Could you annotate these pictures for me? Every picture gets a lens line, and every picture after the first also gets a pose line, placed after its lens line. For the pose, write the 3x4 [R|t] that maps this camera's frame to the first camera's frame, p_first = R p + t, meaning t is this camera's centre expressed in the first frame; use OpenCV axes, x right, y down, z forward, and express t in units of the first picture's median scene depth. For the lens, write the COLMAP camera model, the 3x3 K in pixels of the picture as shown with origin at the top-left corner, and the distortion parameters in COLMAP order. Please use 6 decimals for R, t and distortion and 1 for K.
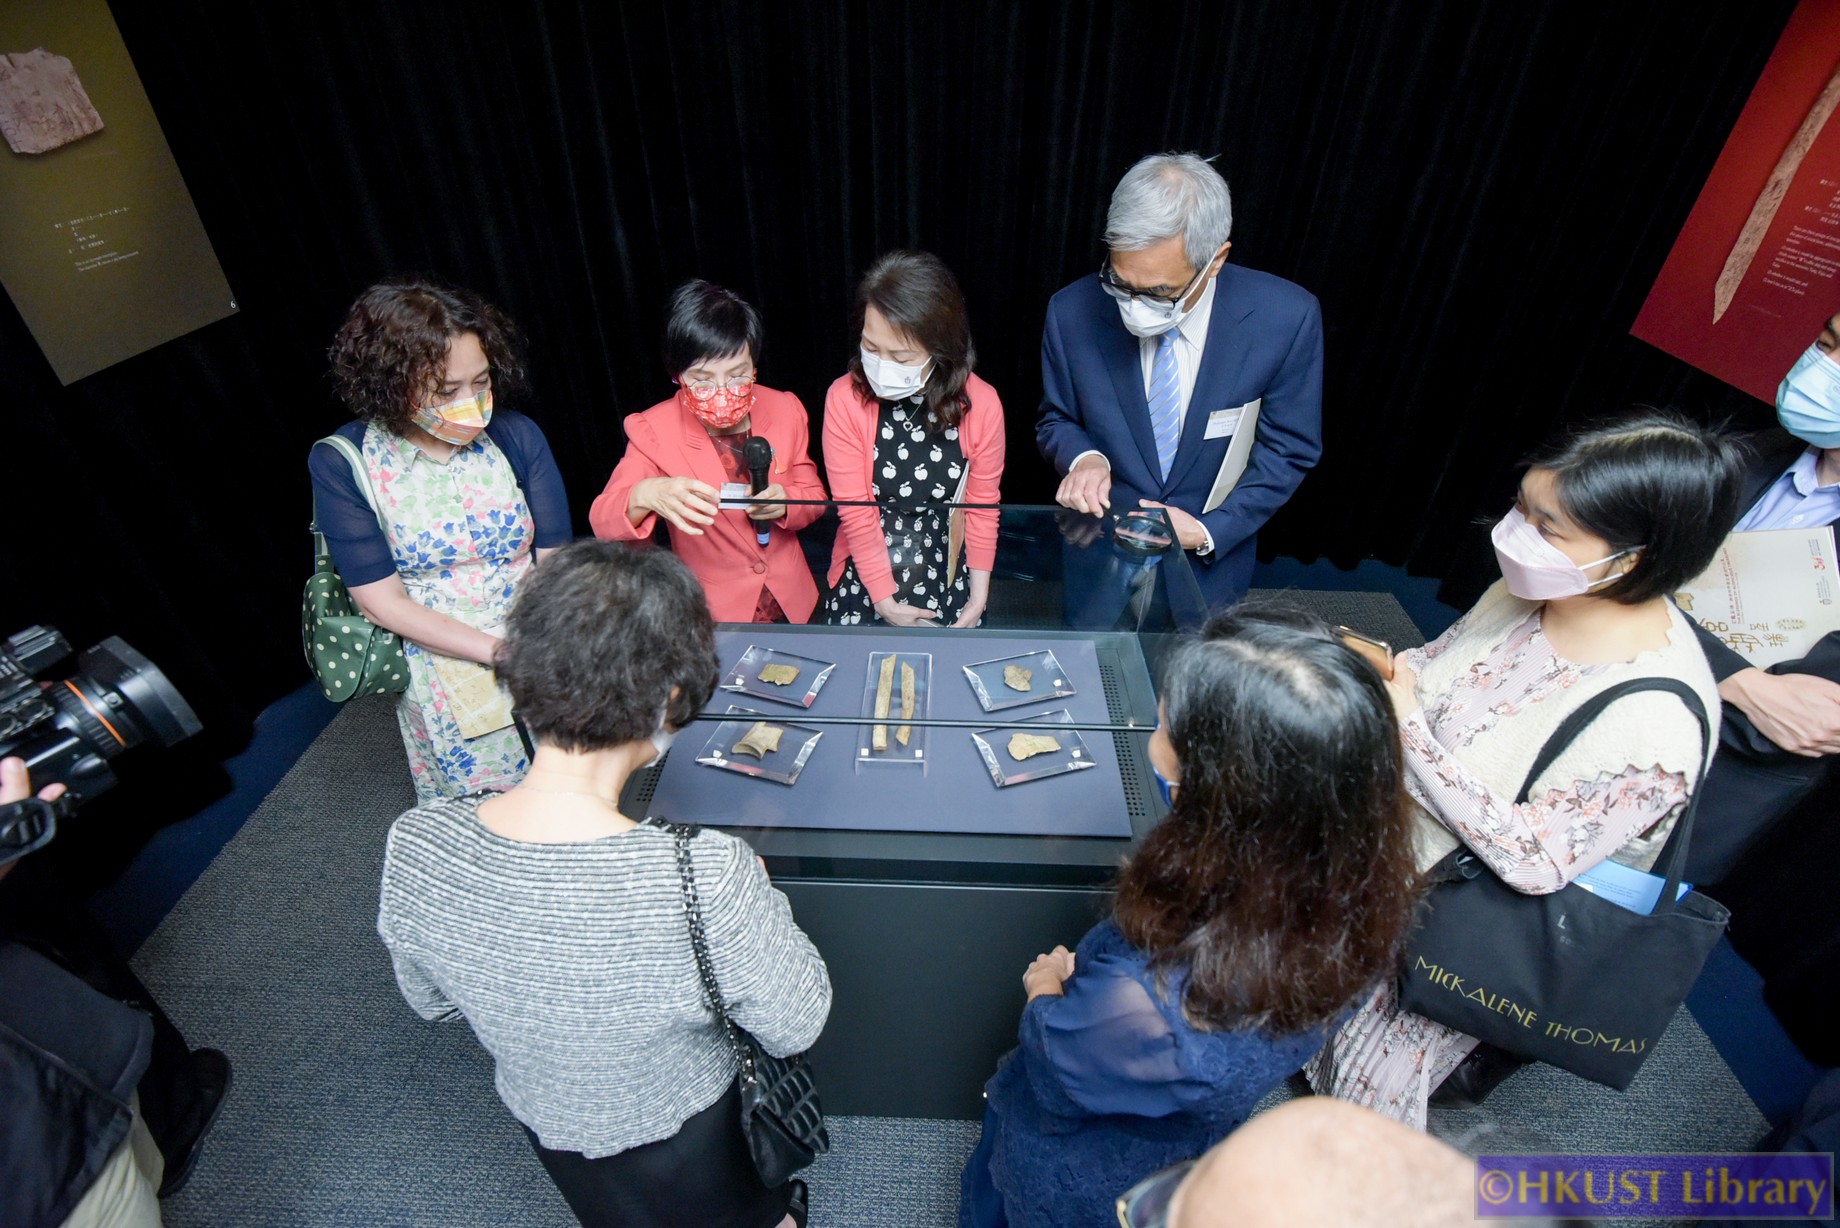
lens RADIAL K [[883.3, 0, 920.0], [0, 883.3, 614.0], [0, 0, 1]] dist [-0.003502, -0.000743]
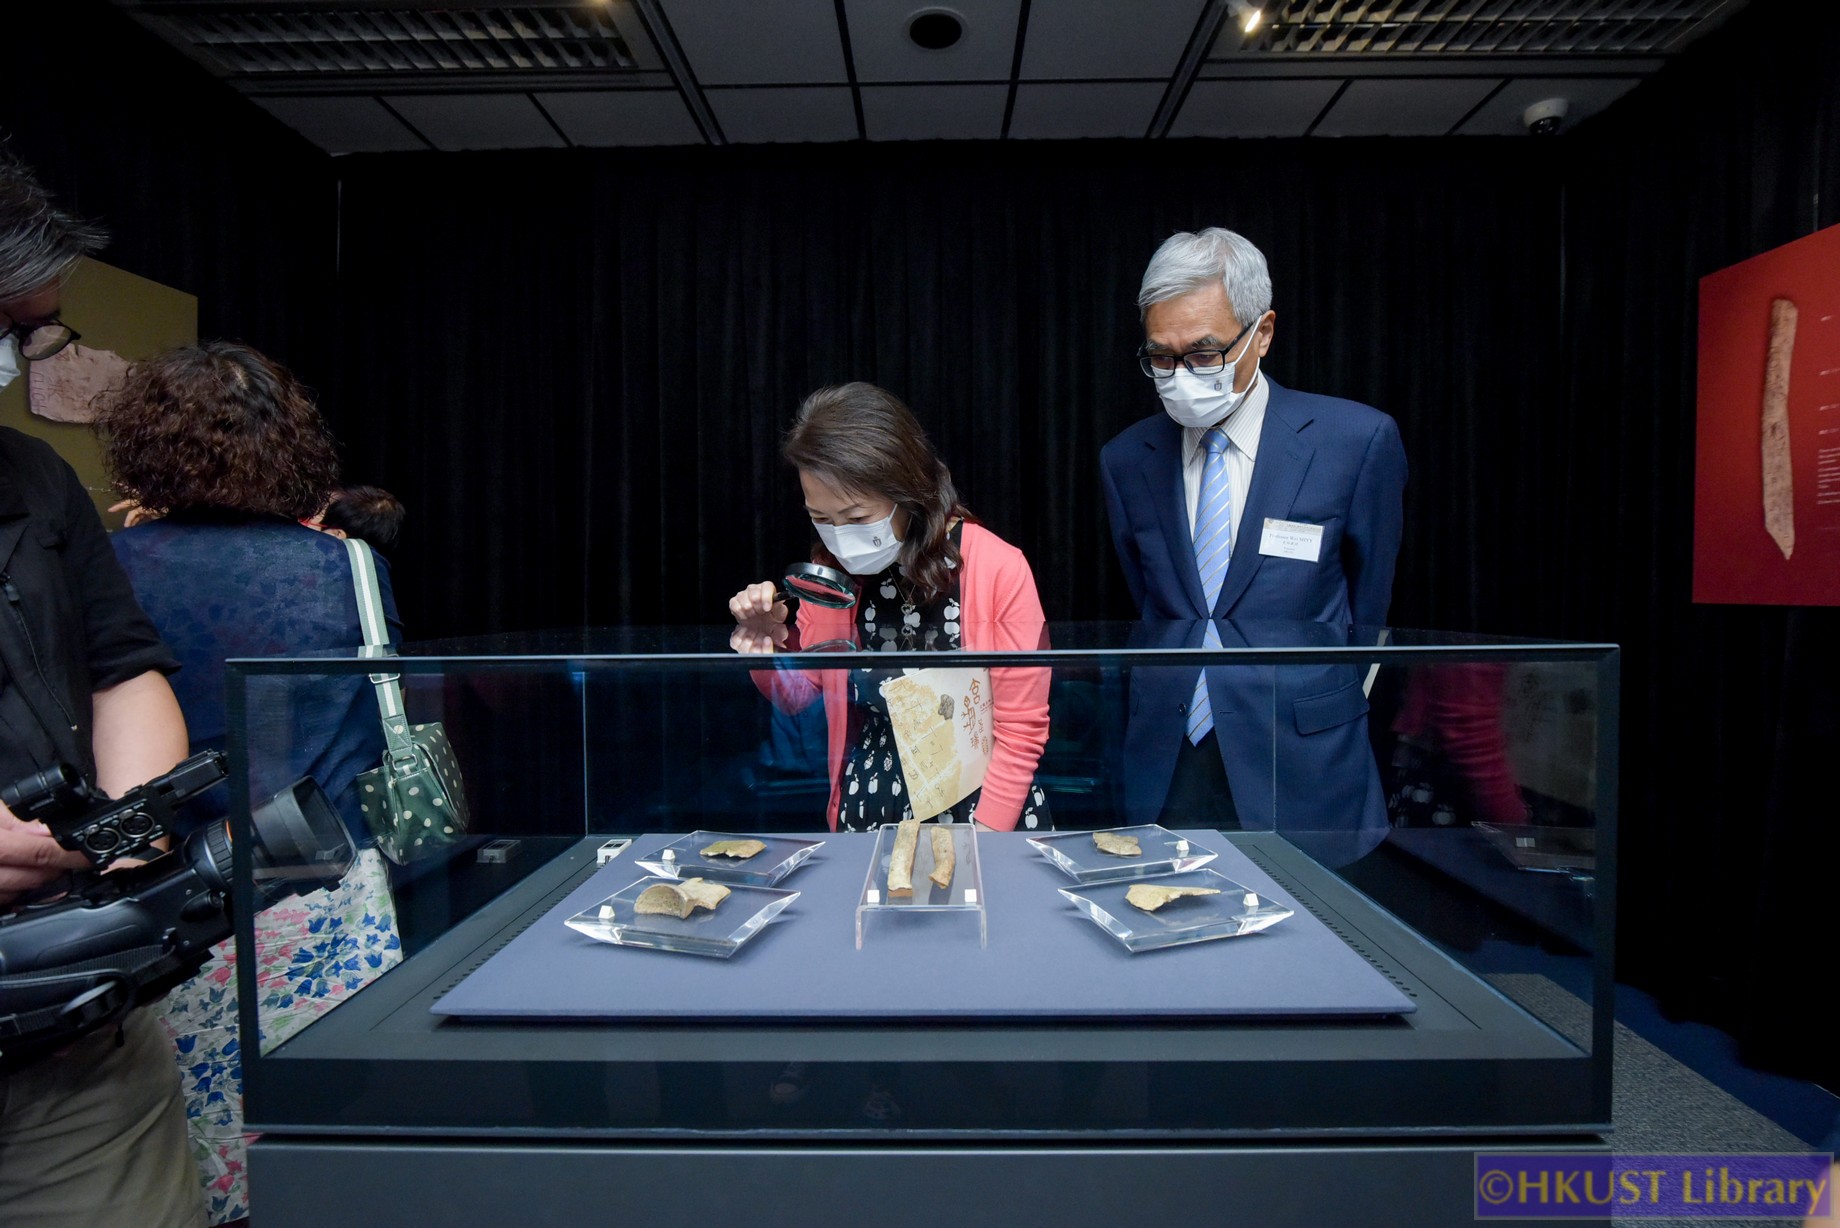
lens RADIAL K [[883.3, 0, 920.0], [0, 883.3, 614.0], [0, 0, 1]] dist [-0.003502, -0.000743]
pose [[0.998874, -0.045139, 0.014628, -0.028409], [0.045554, 0.825973, -0.561866, 0.283411], [0.013280, 0.561900, 0.827099, 0.384326]]
